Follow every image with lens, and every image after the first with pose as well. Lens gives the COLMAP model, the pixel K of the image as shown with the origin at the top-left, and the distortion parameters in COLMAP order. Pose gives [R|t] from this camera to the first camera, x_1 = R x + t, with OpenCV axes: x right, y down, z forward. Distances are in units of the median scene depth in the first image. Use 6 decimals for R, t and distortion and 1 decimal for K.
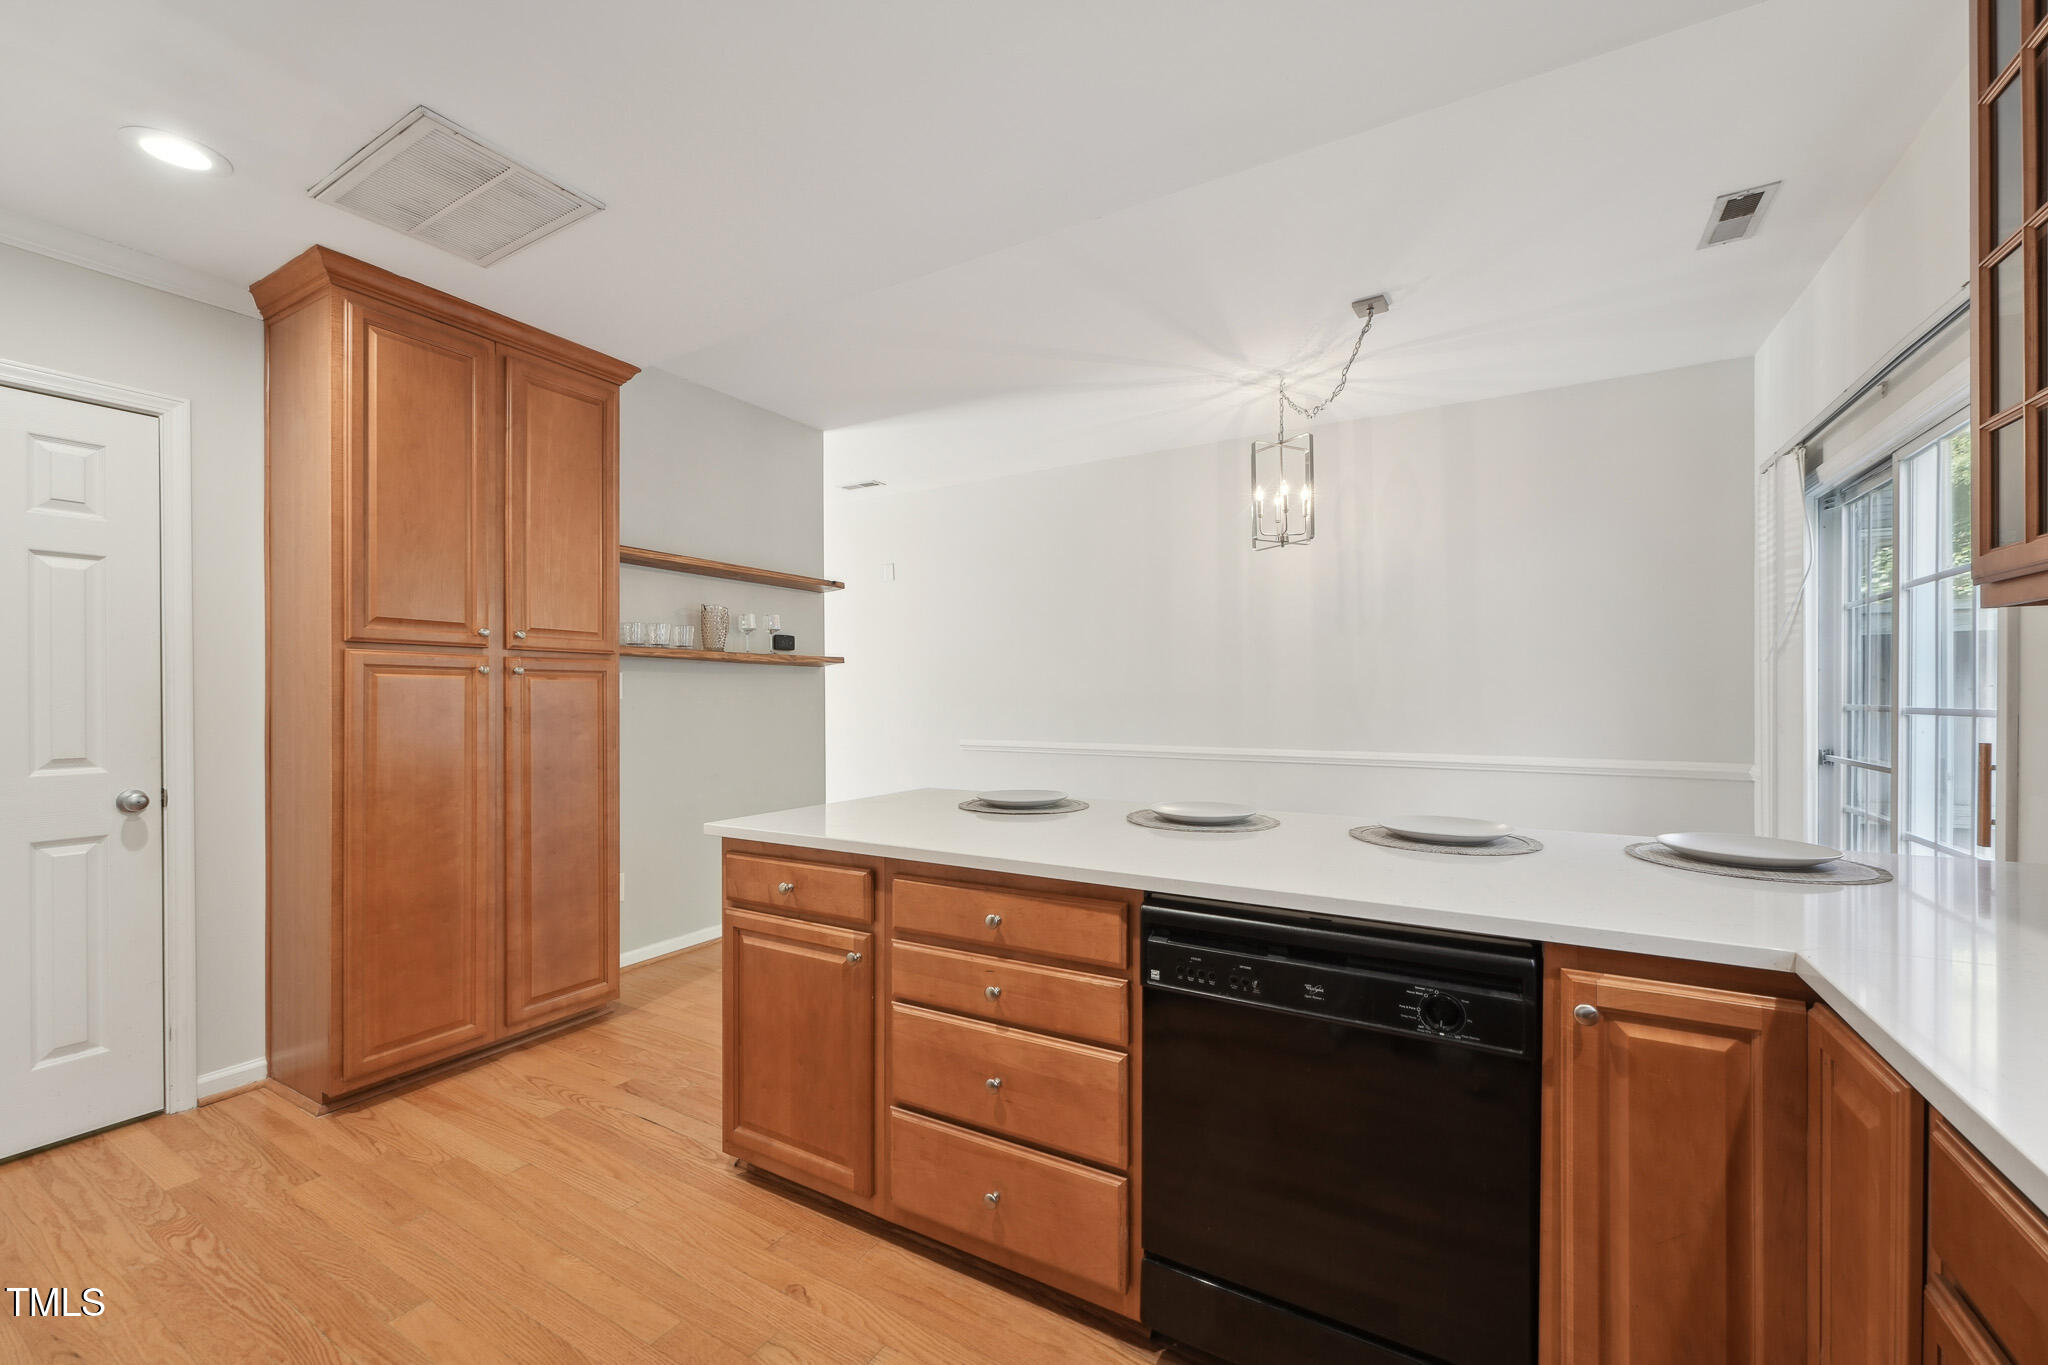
lens RADIAL K [[802.0, 0, 1006.8], [0, 802.0, 691.2], [0, 0, 1]] dist [-0.002537, 0.000096]
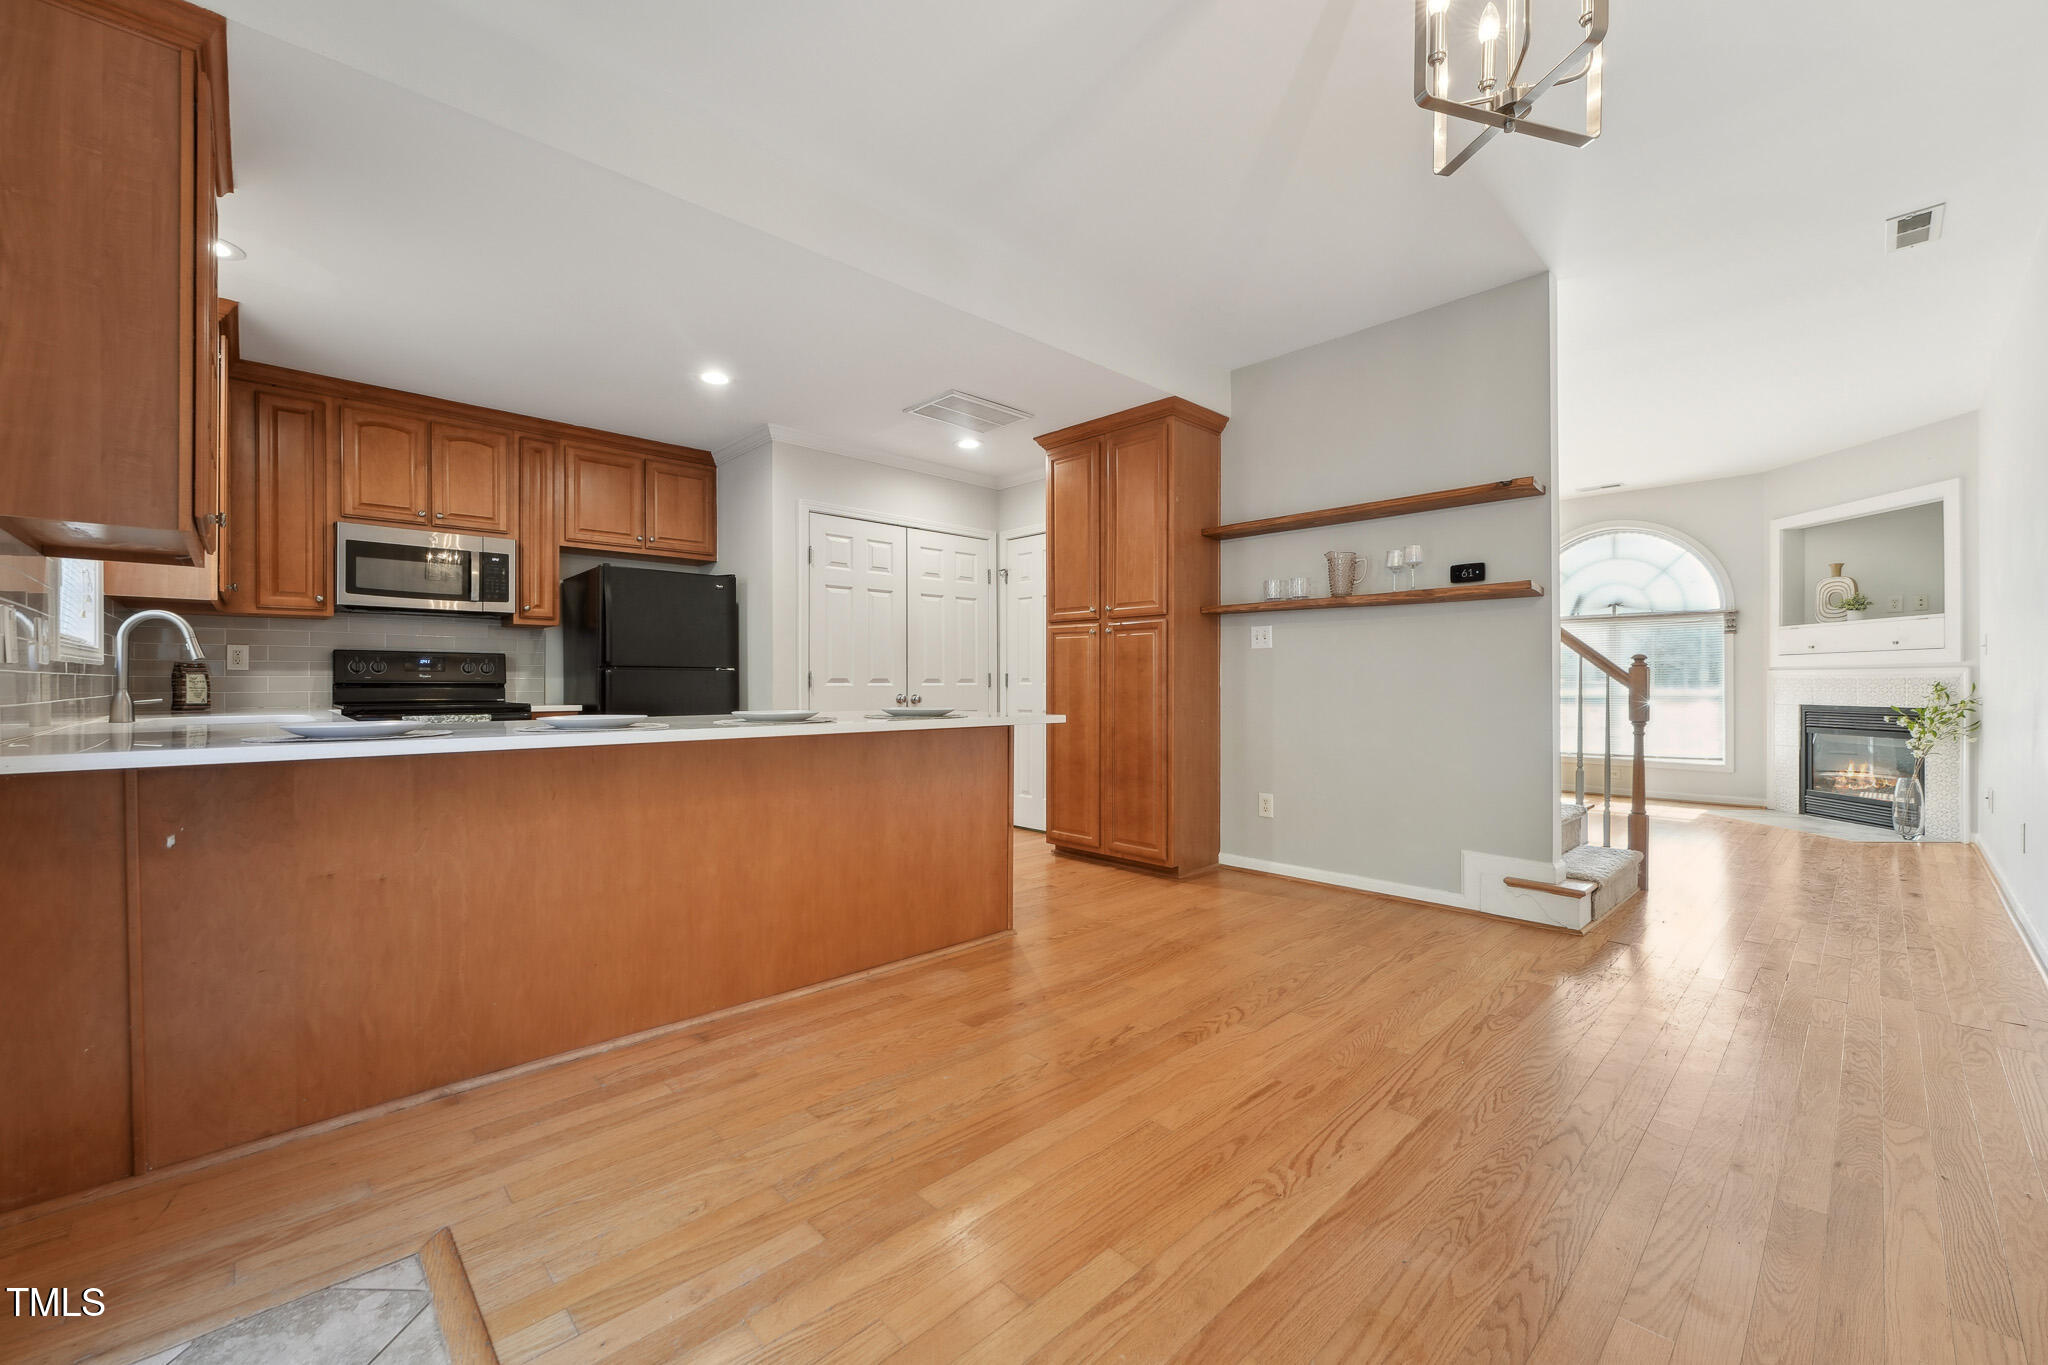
lens RADIAL K [[802.0, 0, 1027.3], [0, 802.0, 680.6], [0, 0, 1]] dist [-0.002537, 0.000096]
pose [[-0.285825, 0.009446, -0.958235, 0.630605], [0.008489, 0.999937, 0.007325, 0.038435], [0.958244, -0.006041, -0.285887, 0.833116]]
